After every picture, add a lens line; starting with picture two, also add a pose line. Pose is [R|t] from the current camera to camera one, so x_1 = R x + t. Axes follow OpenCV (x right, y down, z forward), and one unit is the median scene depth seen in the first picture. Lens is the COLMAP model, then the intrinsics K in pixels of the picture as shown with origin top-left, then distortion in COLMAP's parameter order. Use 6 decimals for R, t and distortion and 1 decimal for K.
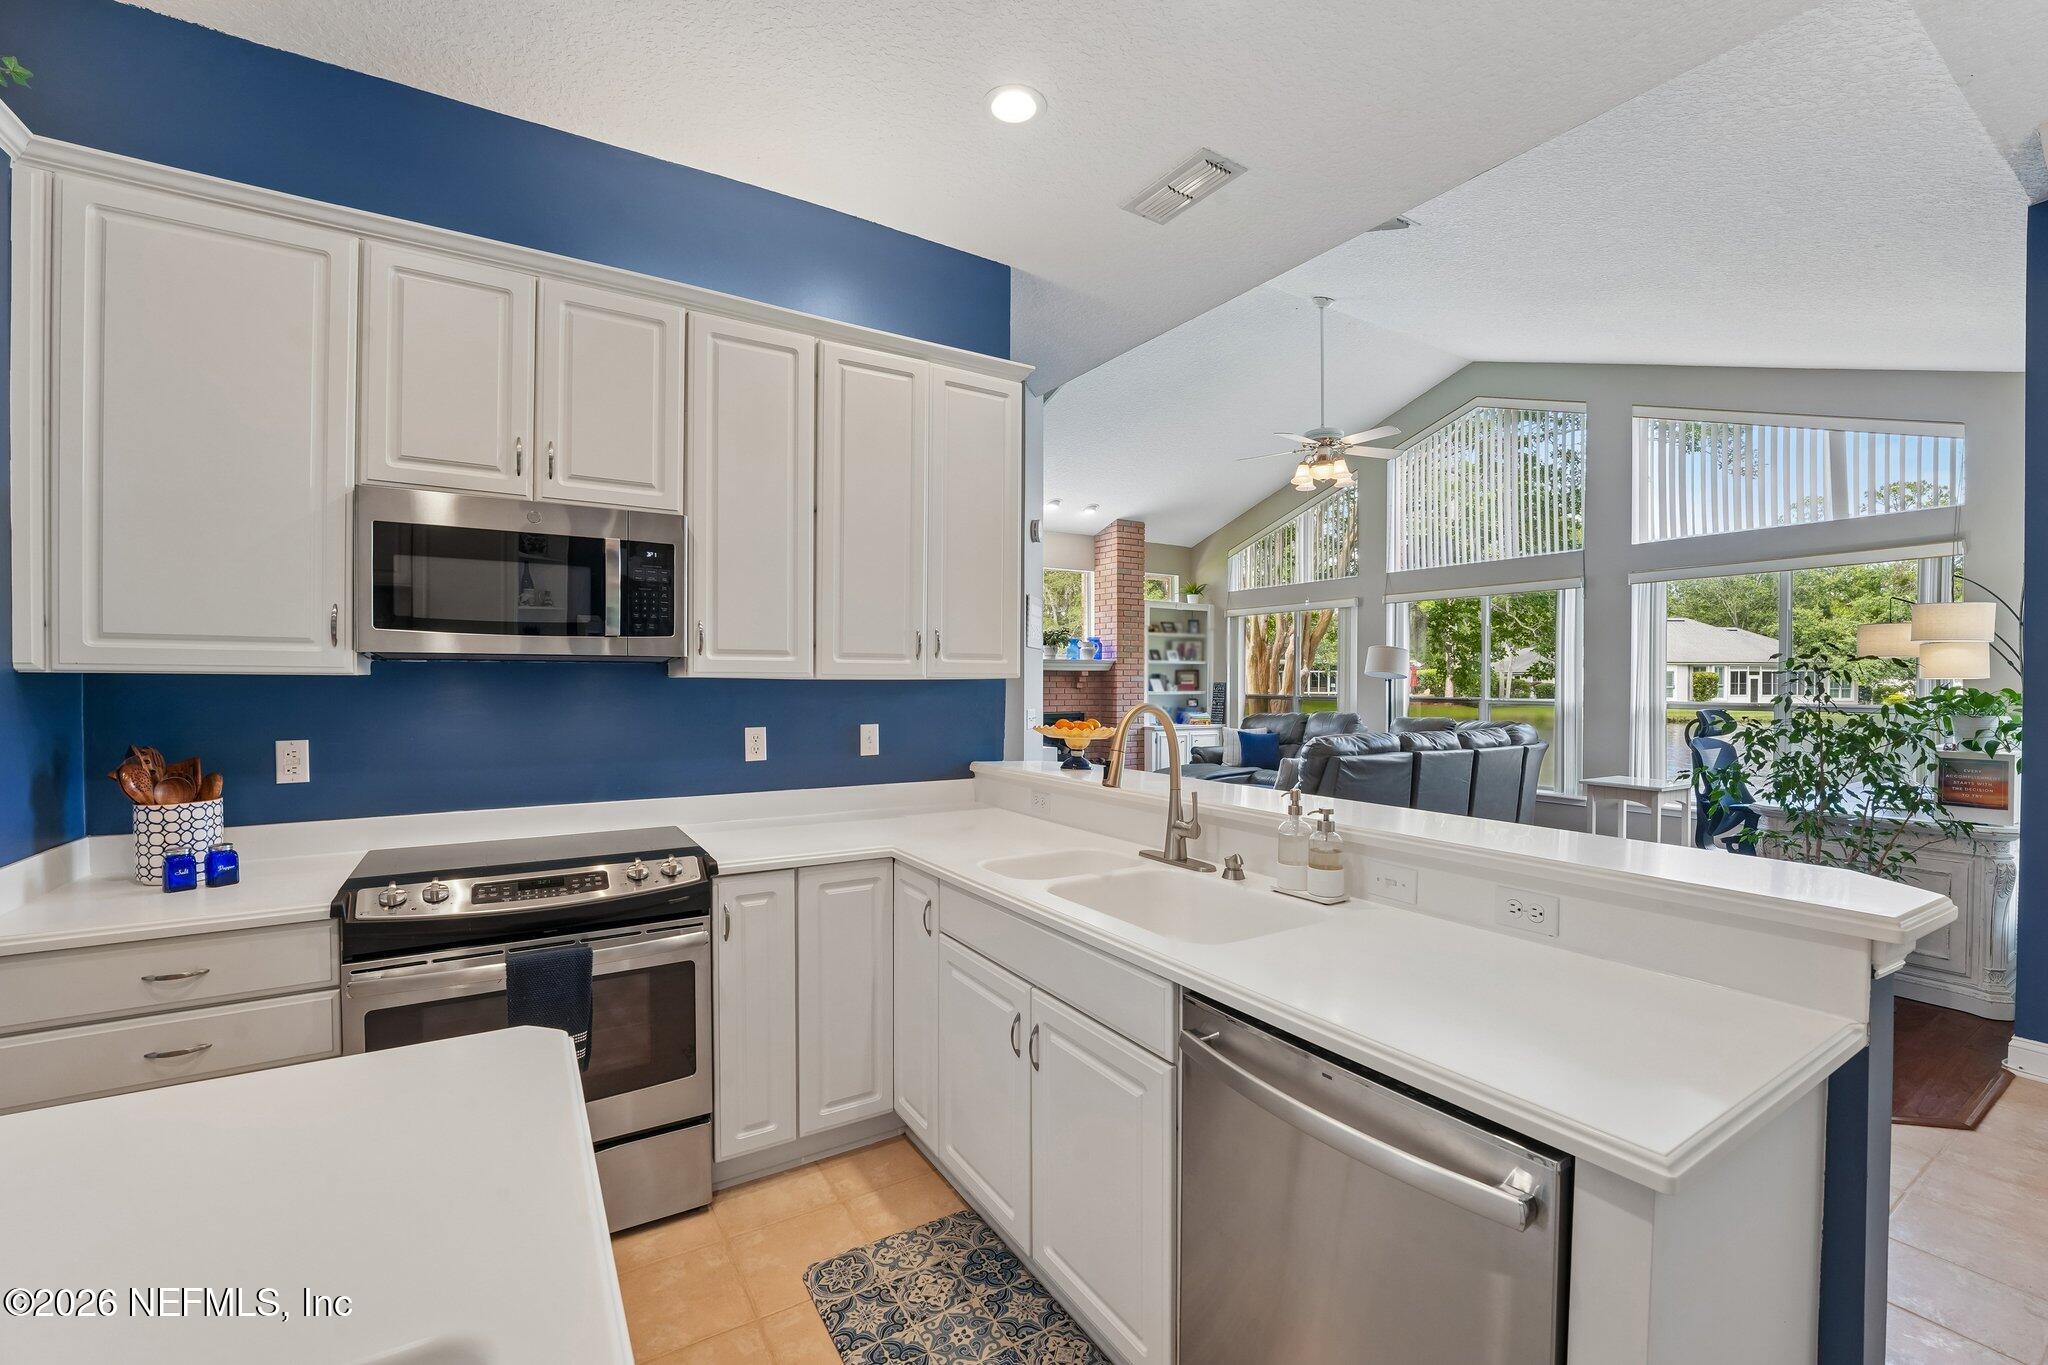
lens RADIAL K [[836.9, 0, 1027.1], [0, 836.9, 682.0], [0, 0, 1]] dist [-0.030267, 0.003687]
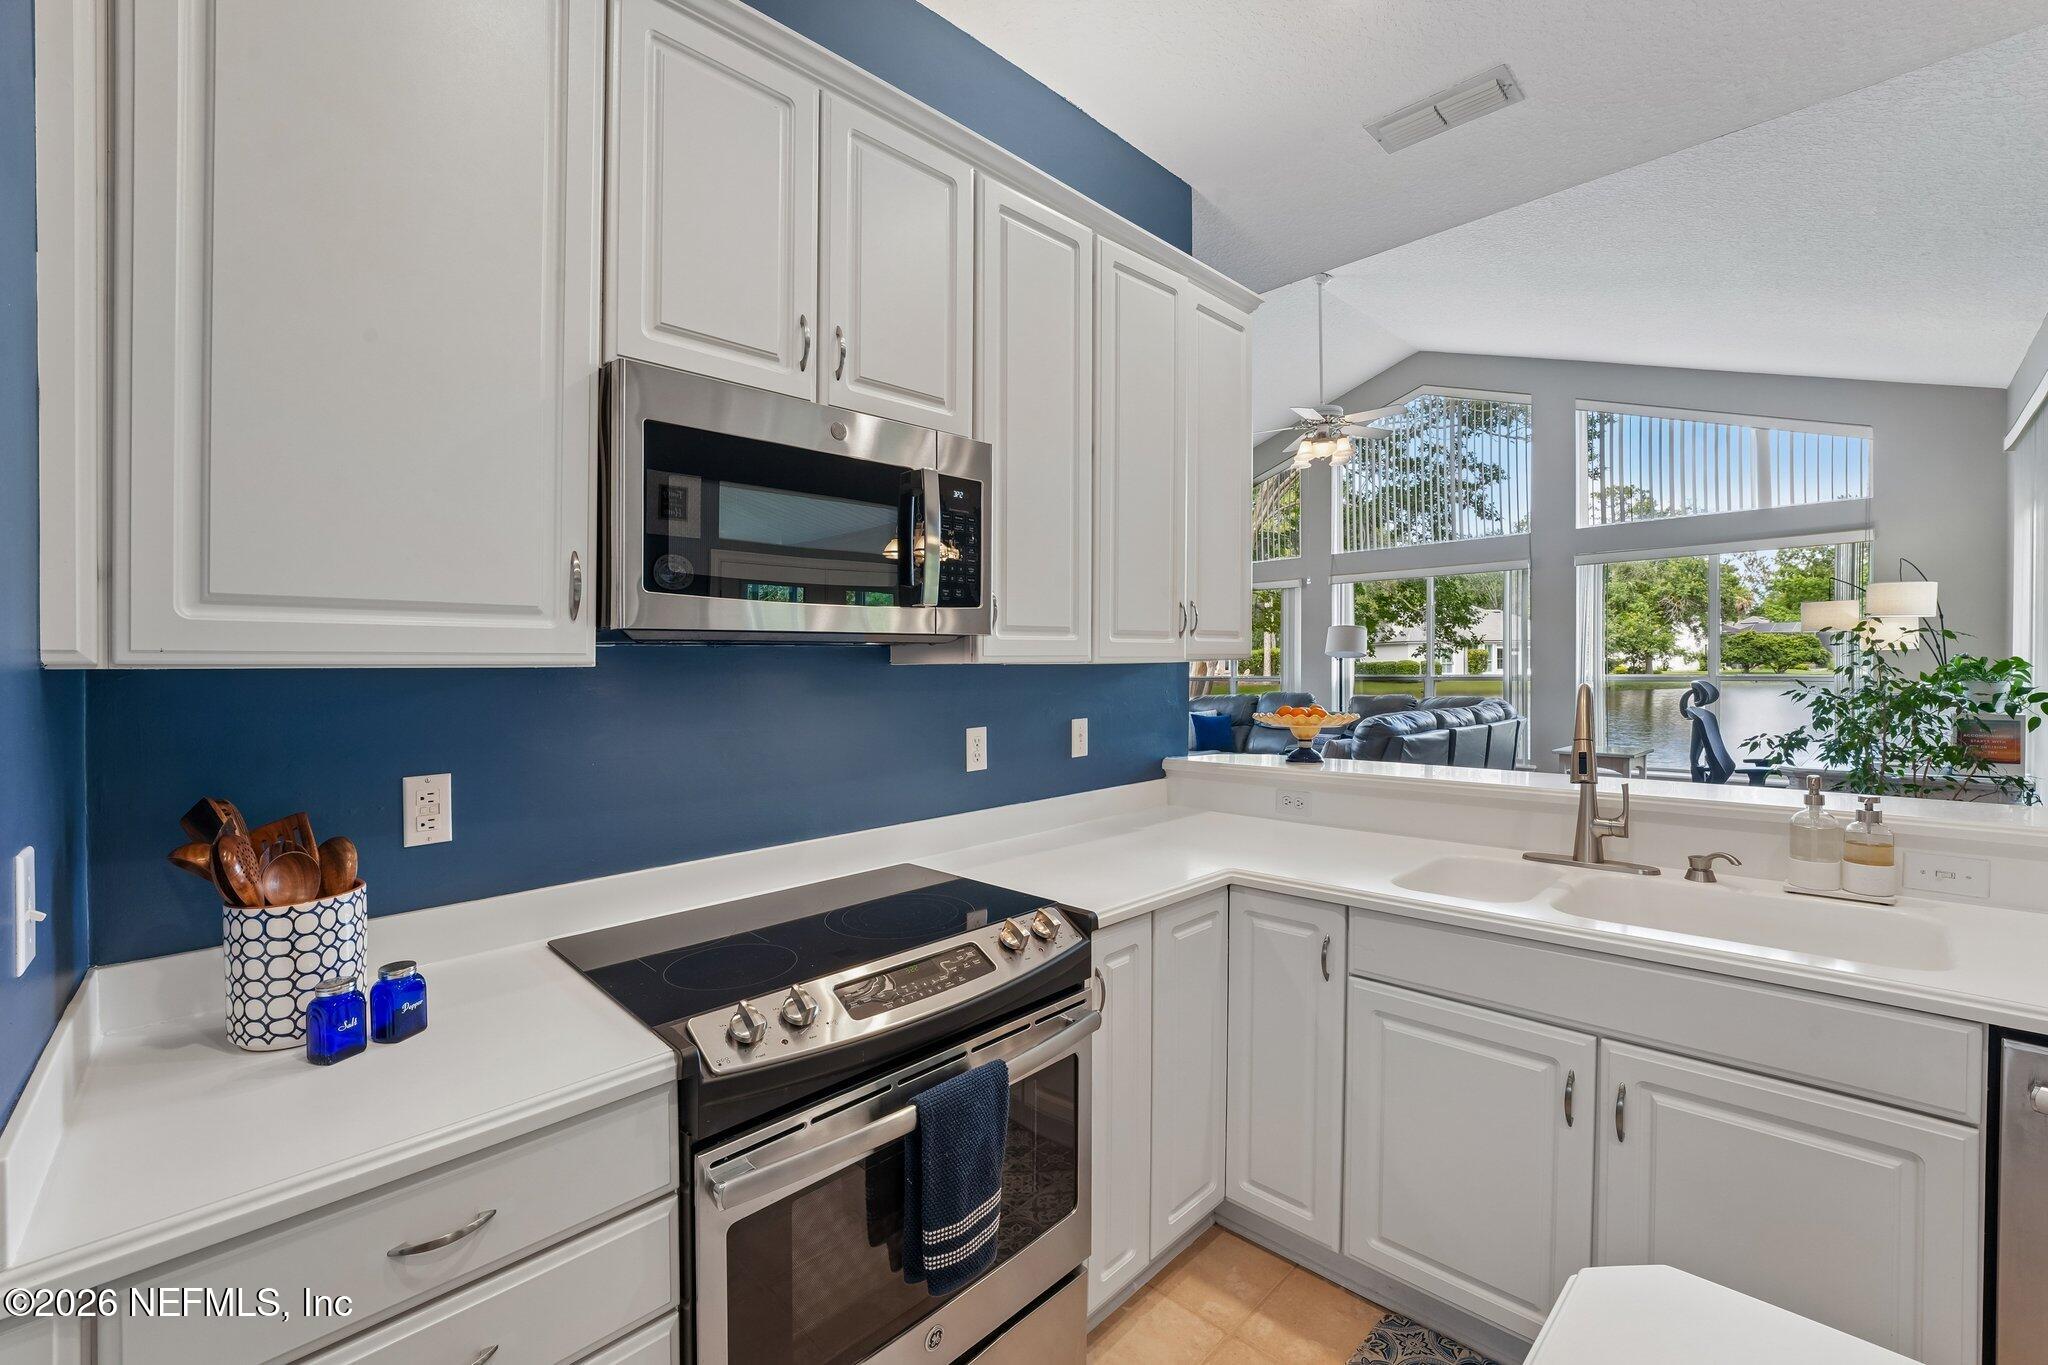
lens RADIAL K [[836.9, 0, 1026.7], [0, 836.9, 665.4], [0, 0, 1]] dist [-0.030267, 0.003687]
pose [[0.978096, -0.016754, 0.207477, -0.227300], [0.017206, 0.999852, -0.000372, -0.001420], [-0.207440, 0.003934, 0.978240, 0.114988]]
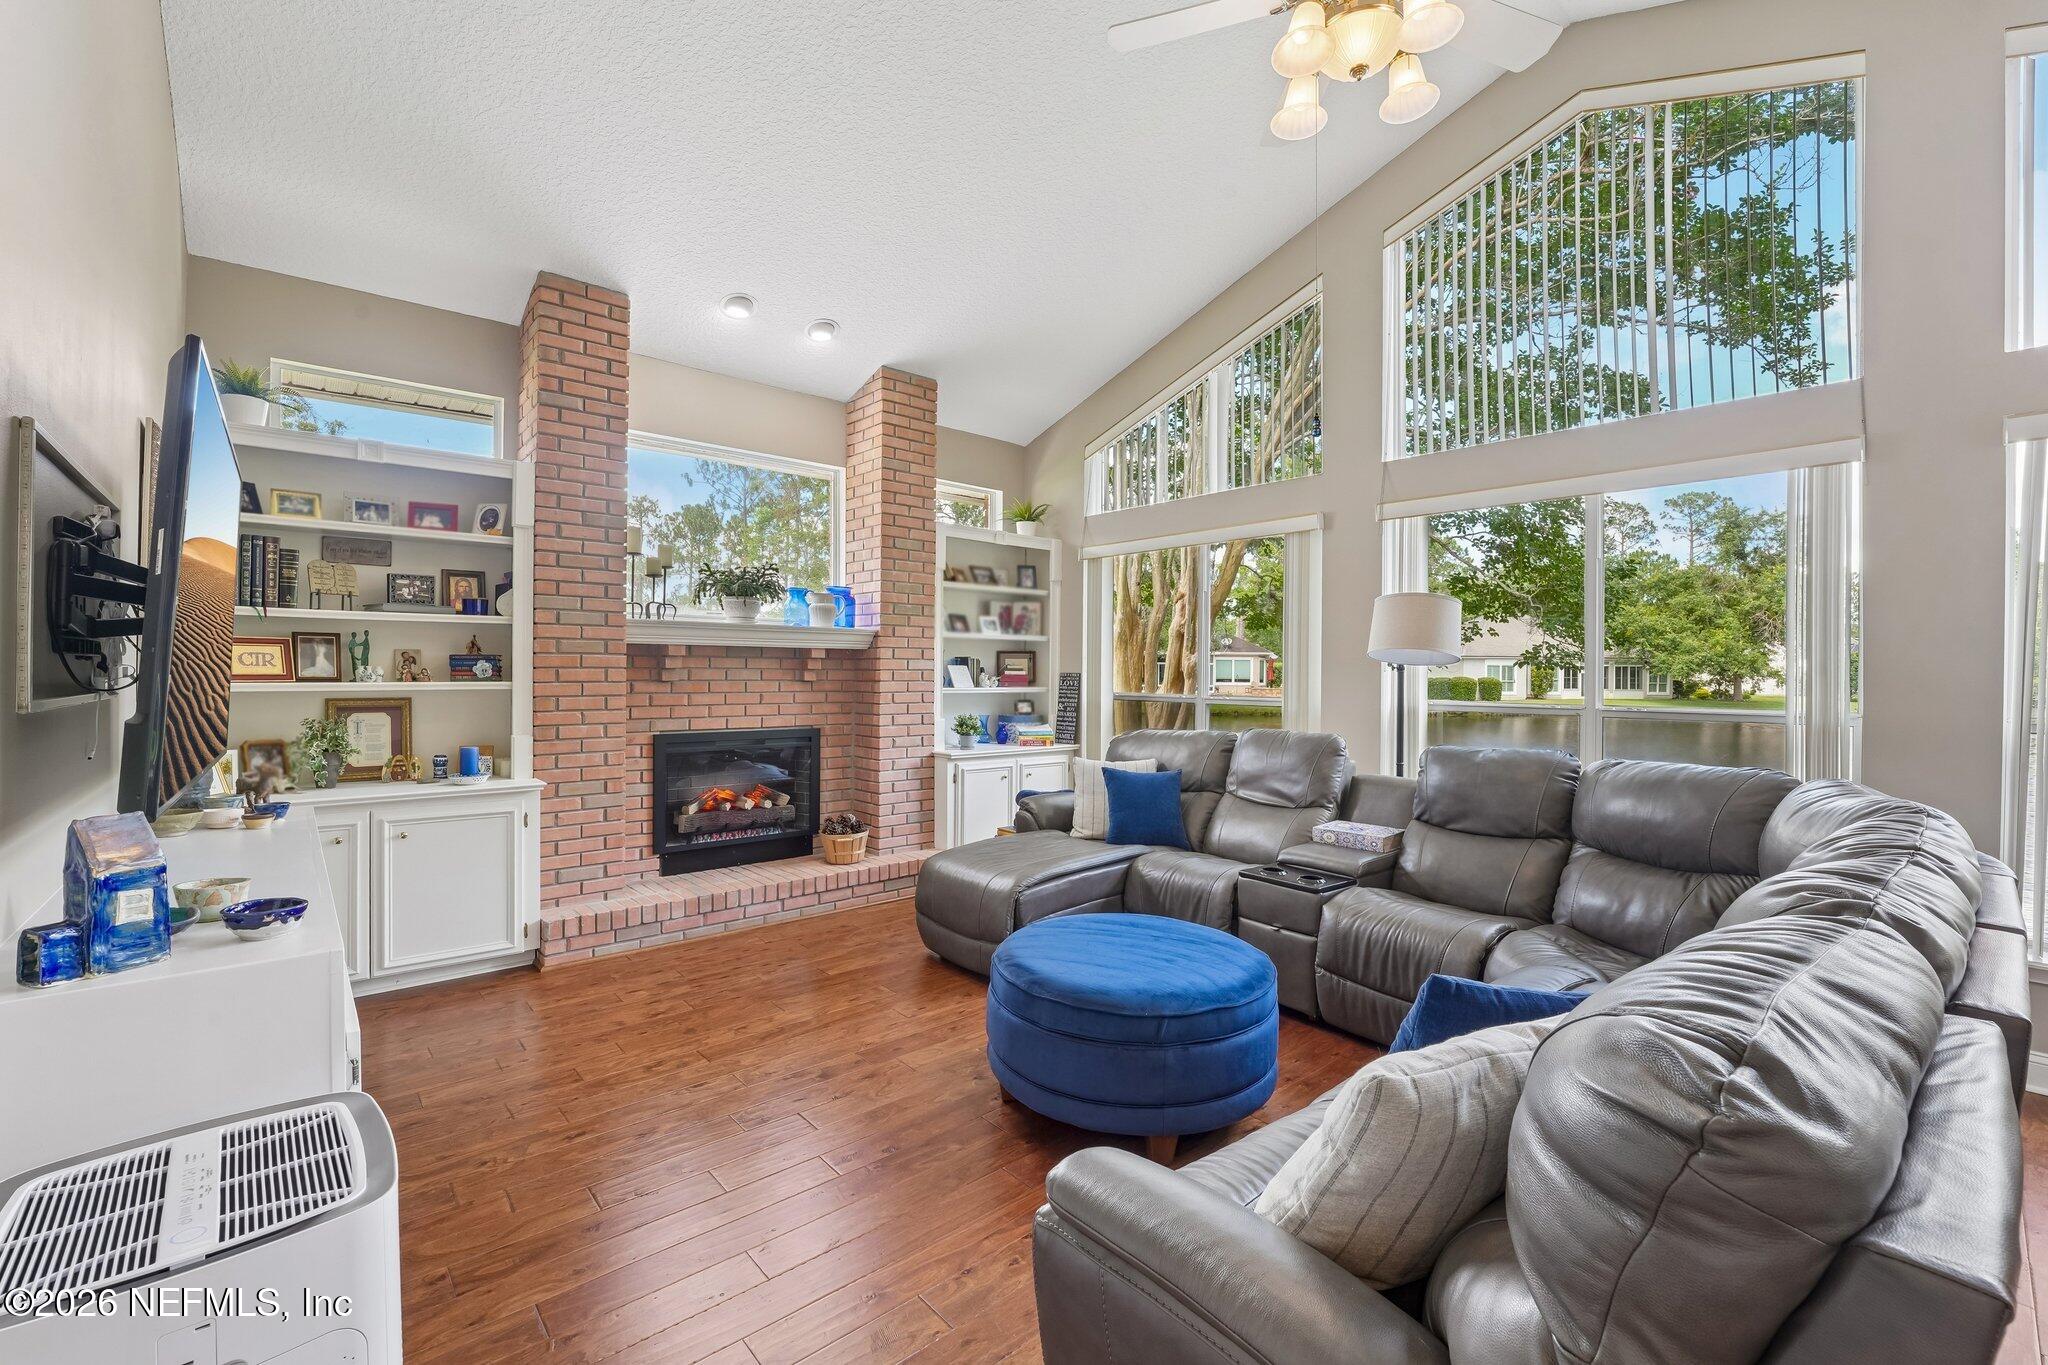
lens RADIAL K [[836.9, 0, 1012.4], [0, 836.9, 671.5], [0, 0, 1]] dist [-0.030267, 0.003687]
pose [[0.989162, 0.004242, 0.146770, 0.196663], [-0.003798, 0.999987, -0.003301, 0.004120], [-0.146782, 0.002708, 0.989165, 0.801533]]
